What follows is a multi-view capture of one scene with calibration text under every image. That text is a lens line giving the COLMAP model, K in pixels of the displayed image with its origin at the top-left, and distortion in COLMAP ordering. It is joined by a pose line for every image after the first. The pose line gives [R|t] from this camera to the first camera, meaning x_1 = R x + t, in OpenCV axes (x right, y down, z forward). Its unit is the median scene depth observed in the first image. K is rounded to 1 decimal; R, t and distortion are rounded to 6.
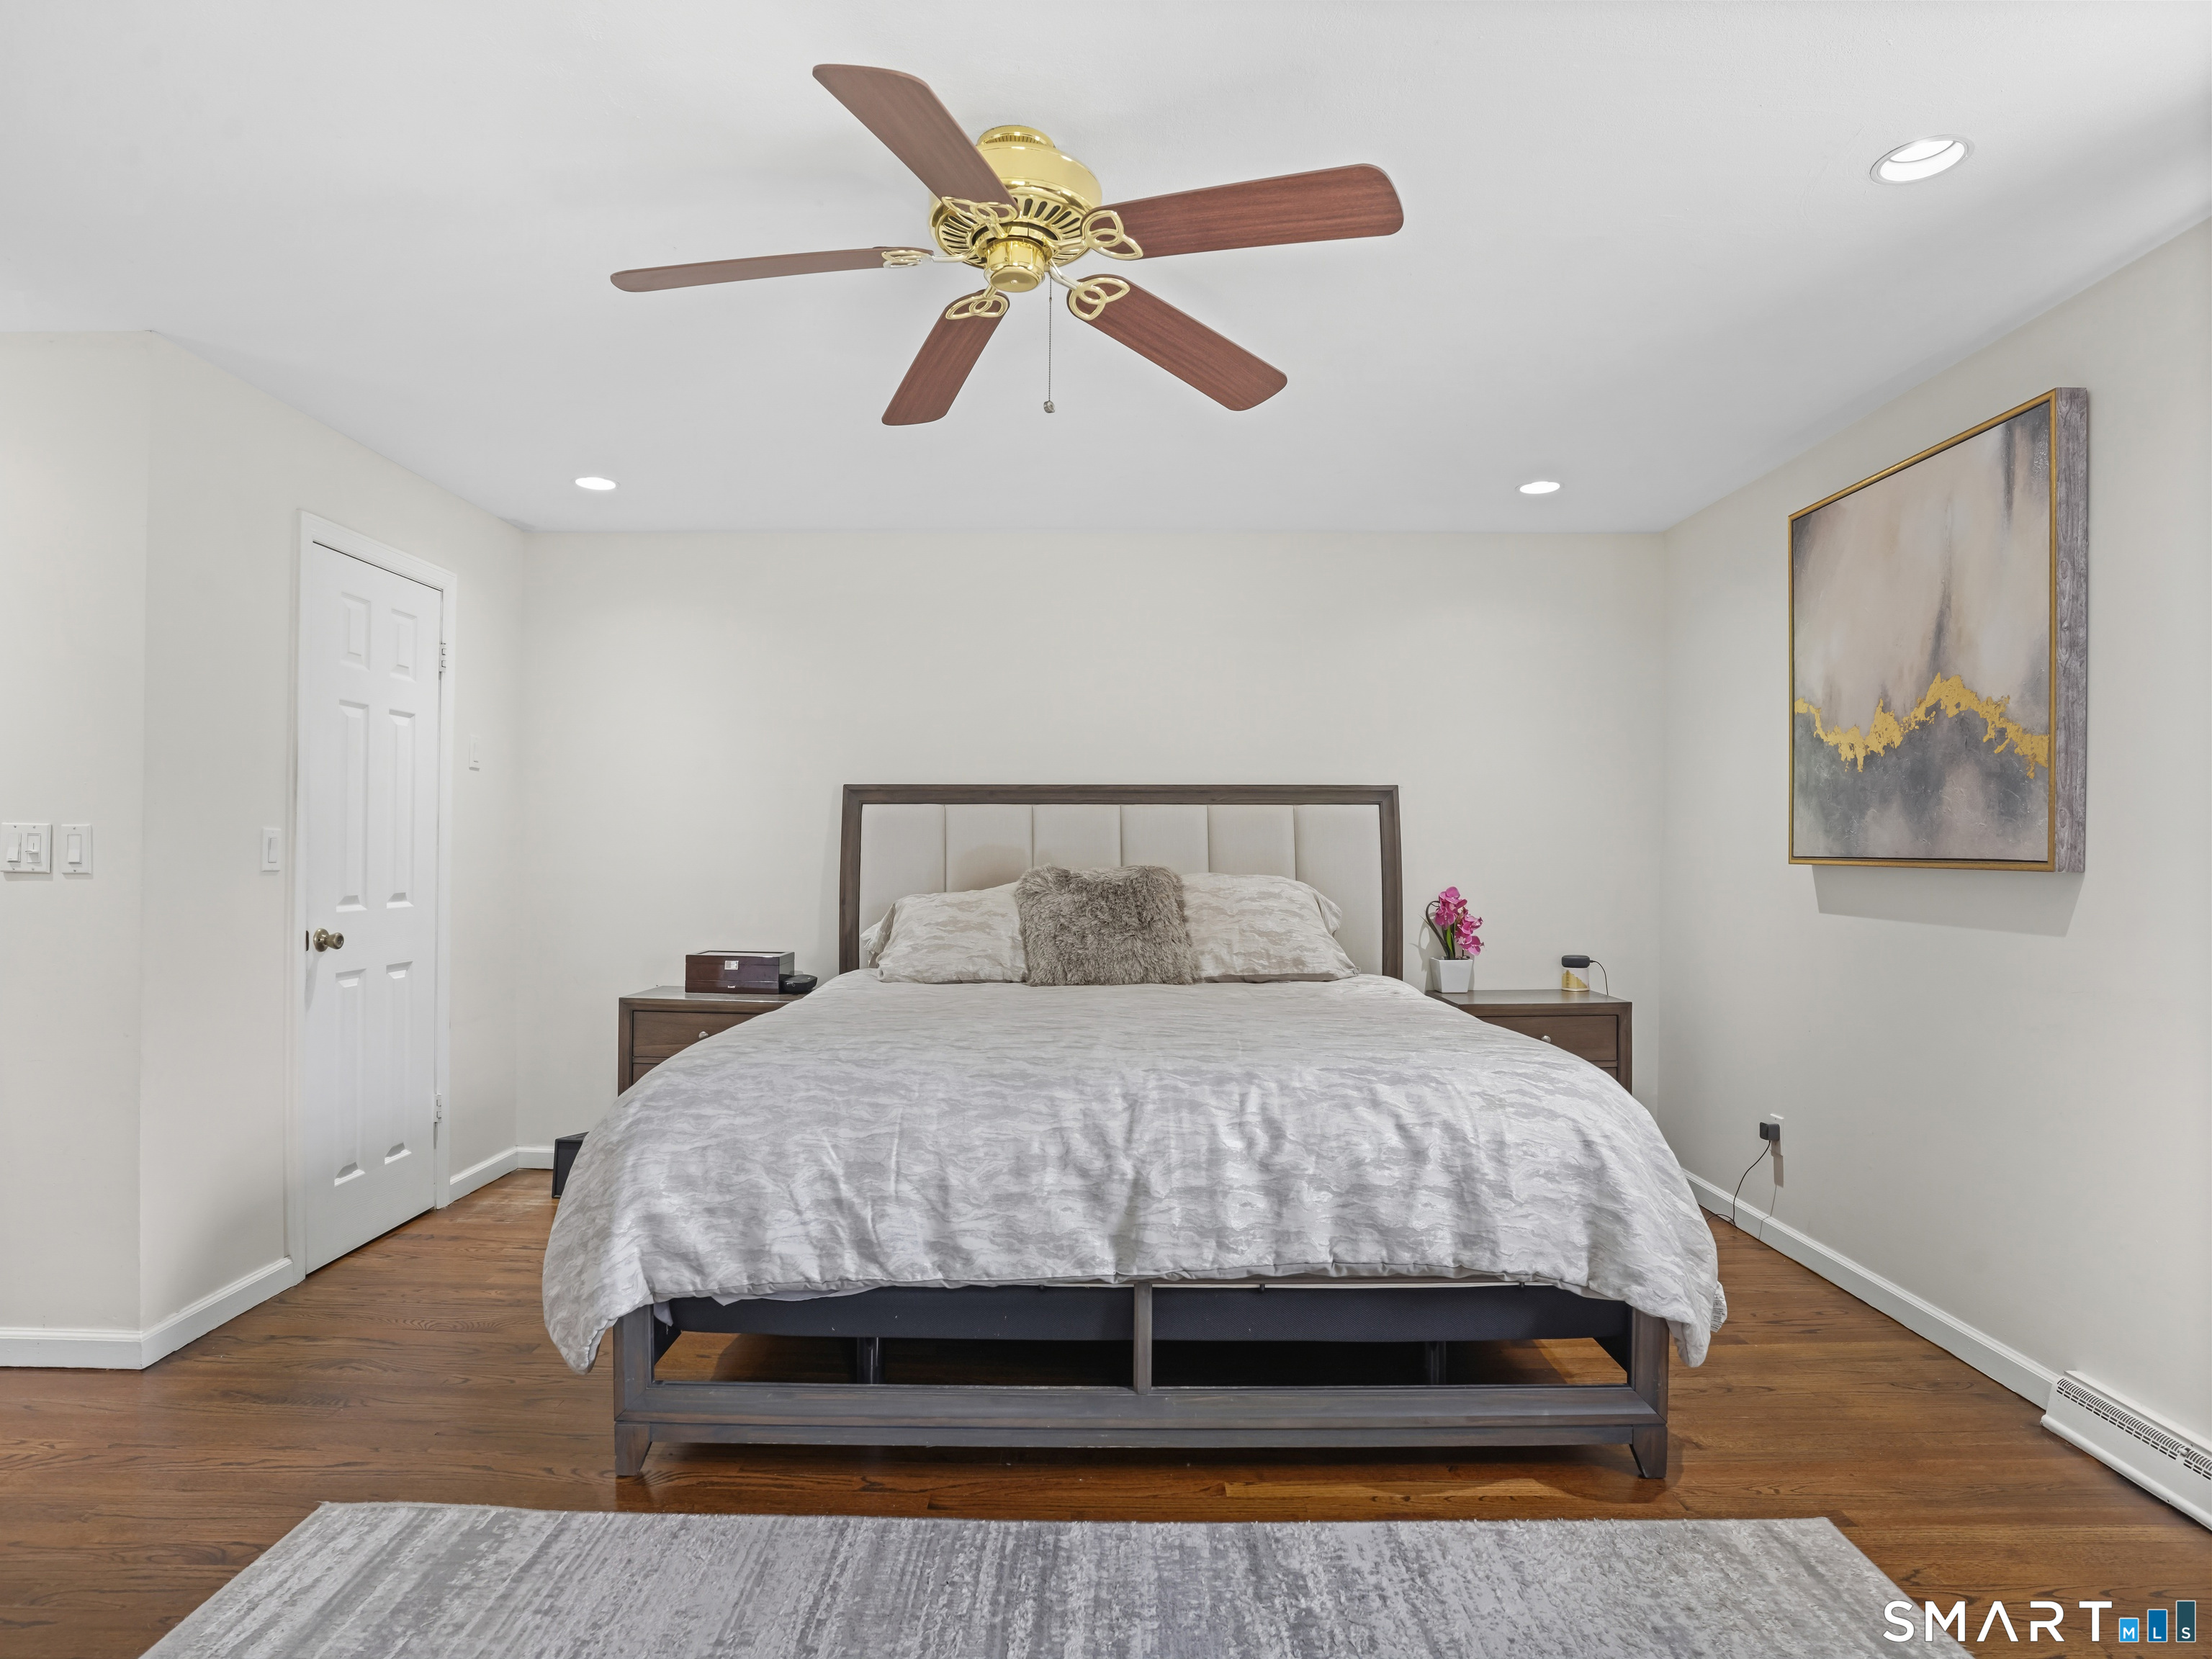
lens RADIAL K [[1214.6, 0, 1097.7], [0, 1214.6, 835.2], [0, 0, 1]] dist [-0.060952, 0.017360]
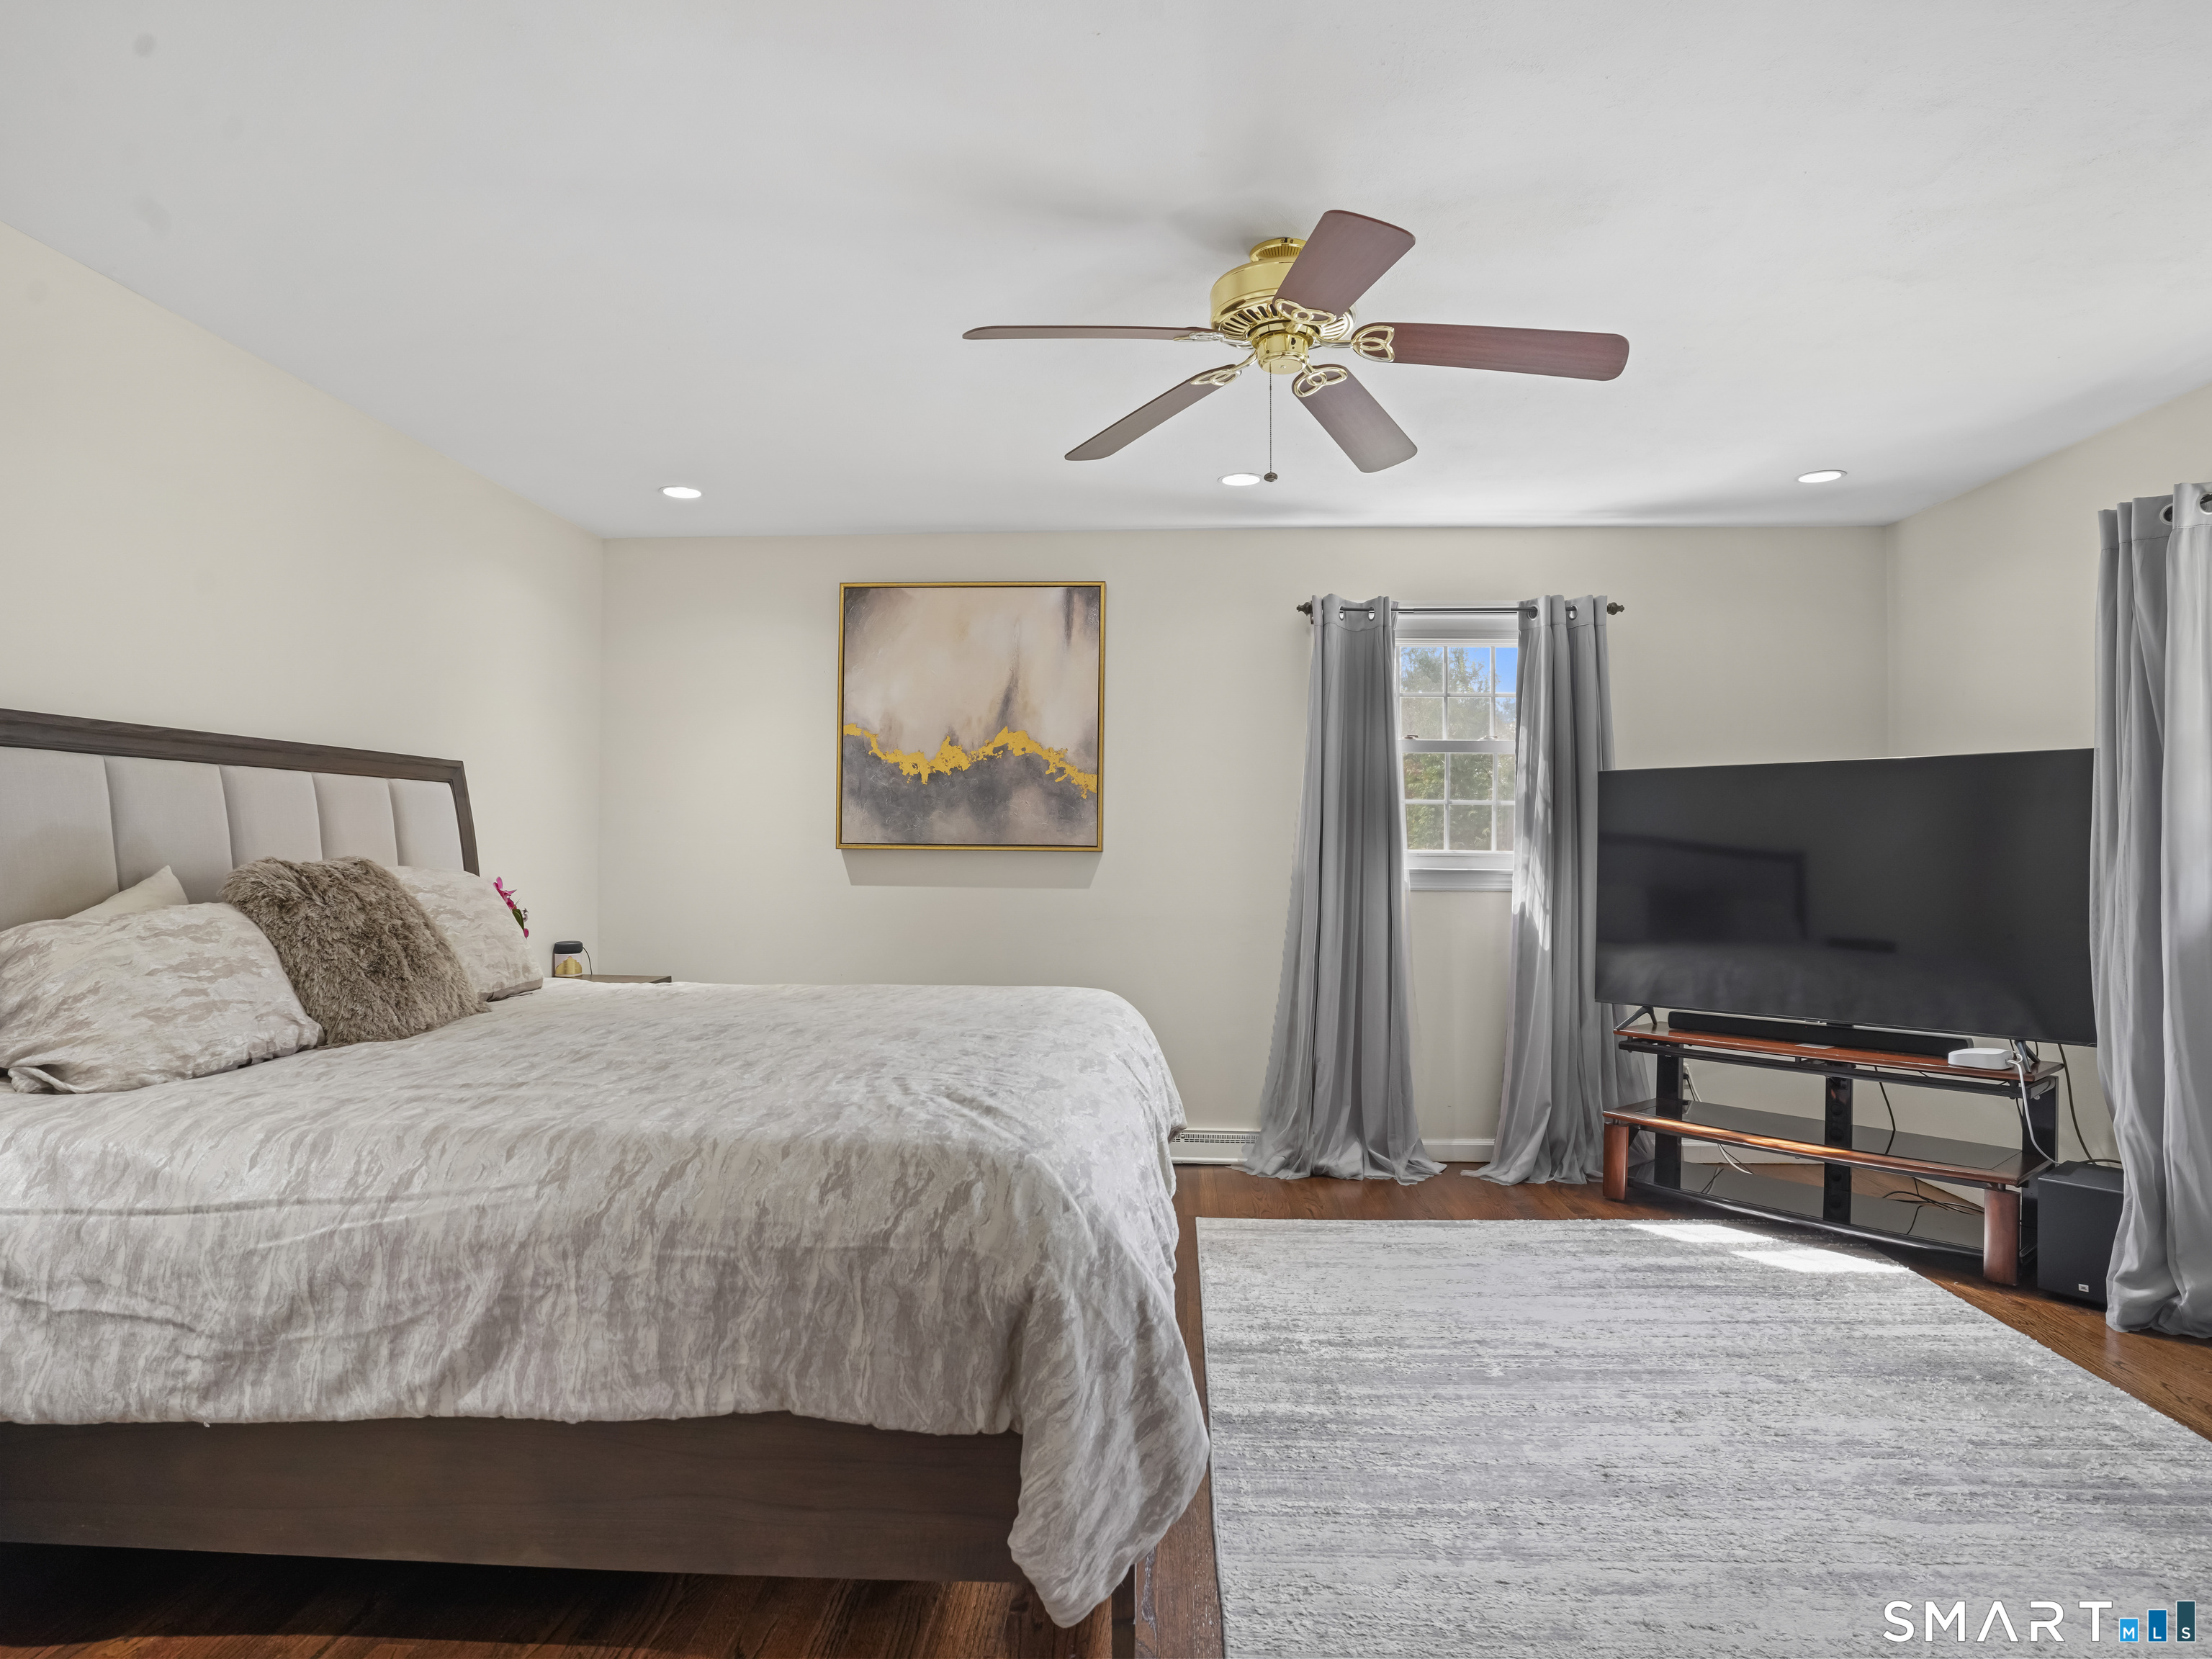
lens RADIAL K [[1214.6, 0, 1098.7], [0, 1214.6, 829.9], [0, 0, 1]] dist [-0.060952, 0.017360]
pose [[0.067535, 0.007289, 0.997690, -0.835596], [-0.016860, 0.999839, -0.006163, 0.007581], [-0.997574, -0.016405, 0.067647, 0.714301]]
